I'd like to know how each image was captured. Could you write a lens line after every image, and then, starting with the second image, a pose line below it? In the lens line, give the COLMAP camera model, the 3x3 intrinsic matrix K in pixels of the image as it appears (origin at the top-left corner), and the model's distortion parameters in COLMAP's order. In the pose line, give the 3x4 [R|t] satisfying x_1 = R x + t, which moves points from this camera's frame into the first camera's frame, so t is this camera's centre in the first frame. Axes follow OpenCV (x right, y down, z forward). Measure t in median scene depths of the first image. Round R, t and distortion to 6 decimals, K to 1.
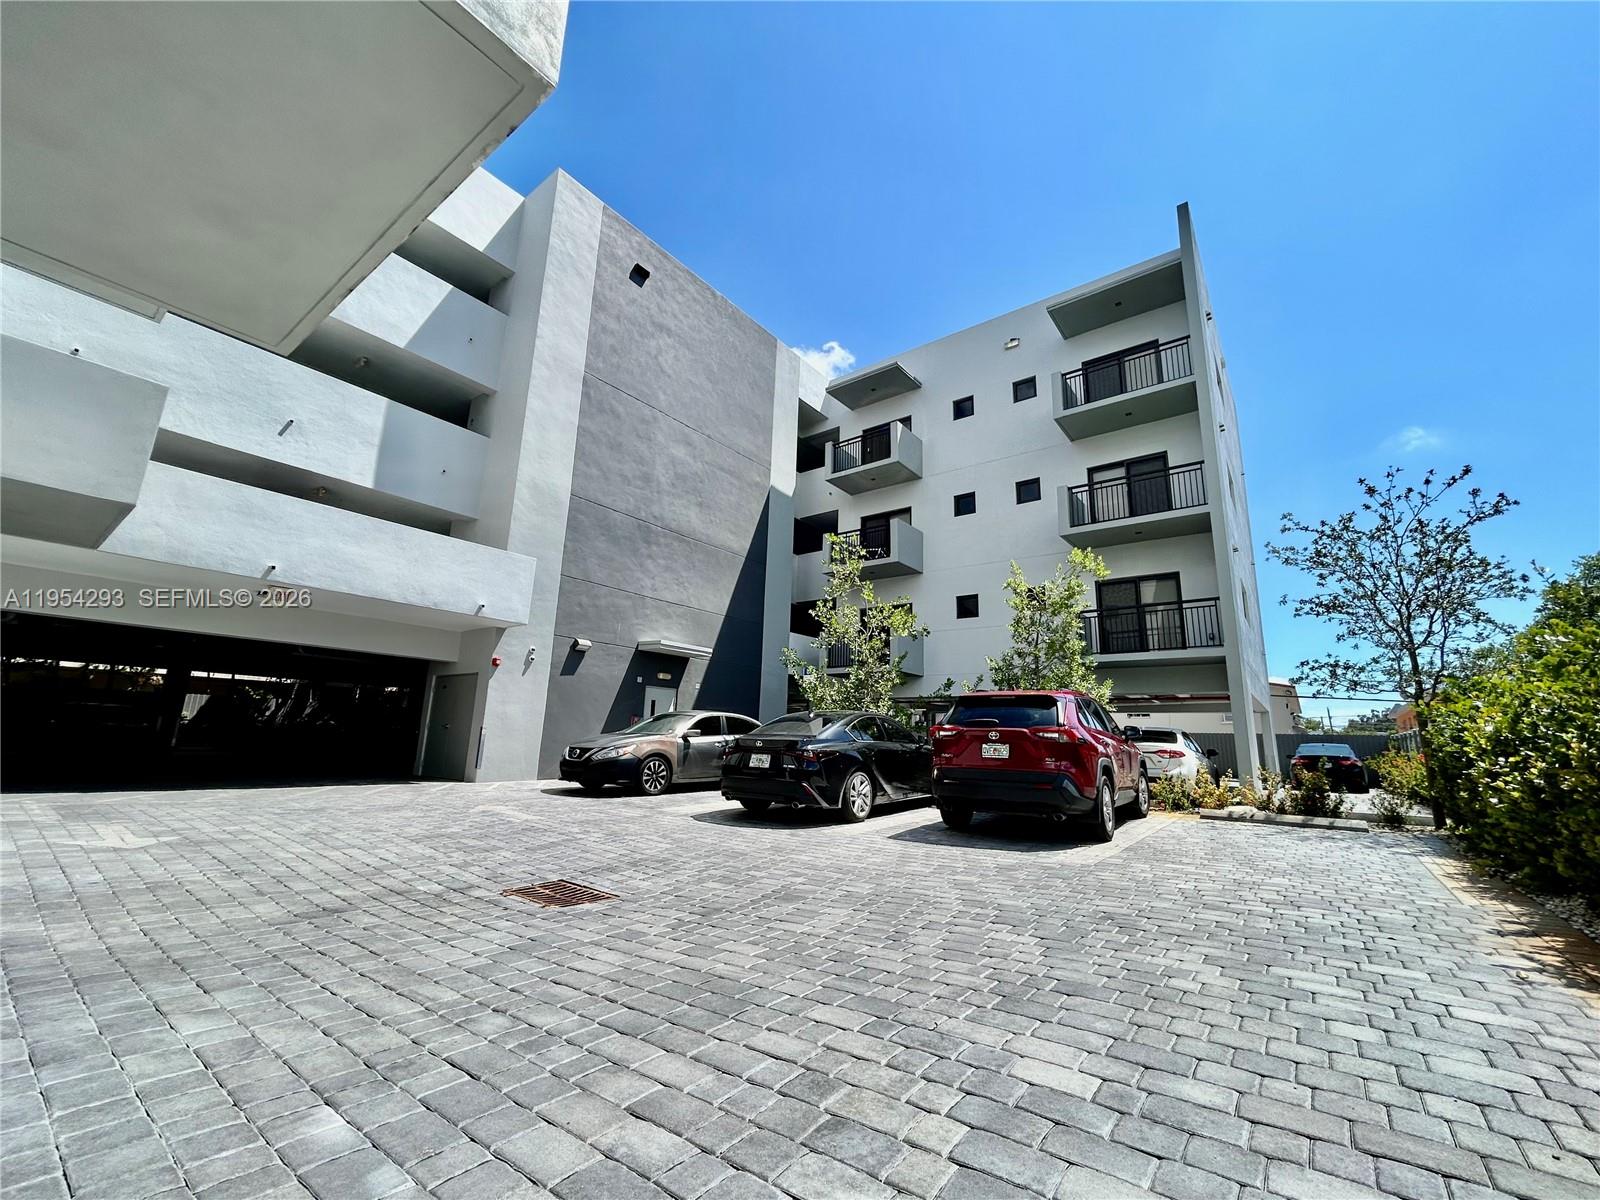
lens RADIAL K [[652.2, 0, 792.9], [0, 652.2, 604.8], [0, 0, 1]] dist [0.002153, -0.000911]
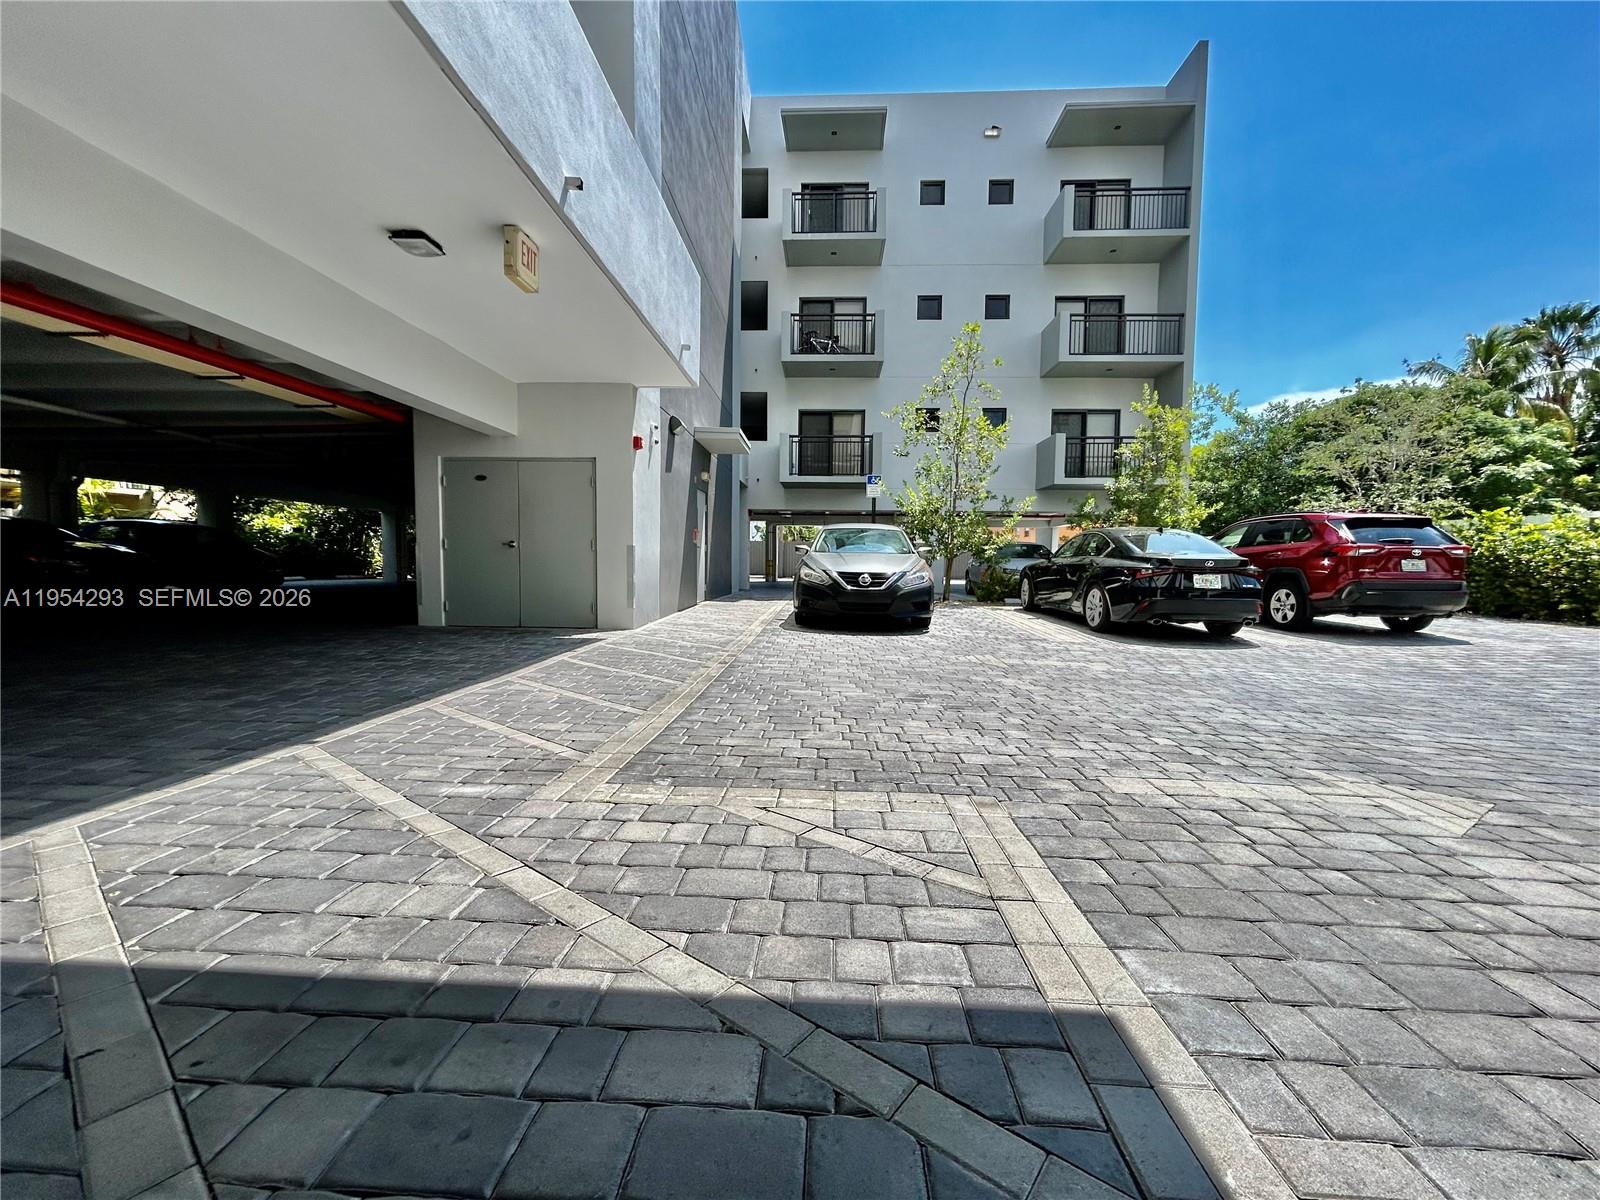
lens RADIAL K [[629.1, 0, 801.8], [0, 629.1, 594.3], [0, 0, 1]] dist [-0.011870, -0.000032]
pose [[0.827872, -0.035941, 0.559765, -0.438422], [-0.114160, 0.966262, 0.230880, 0.061226], [-0.549178, -0.255042, 0.795838, 0.300907]]
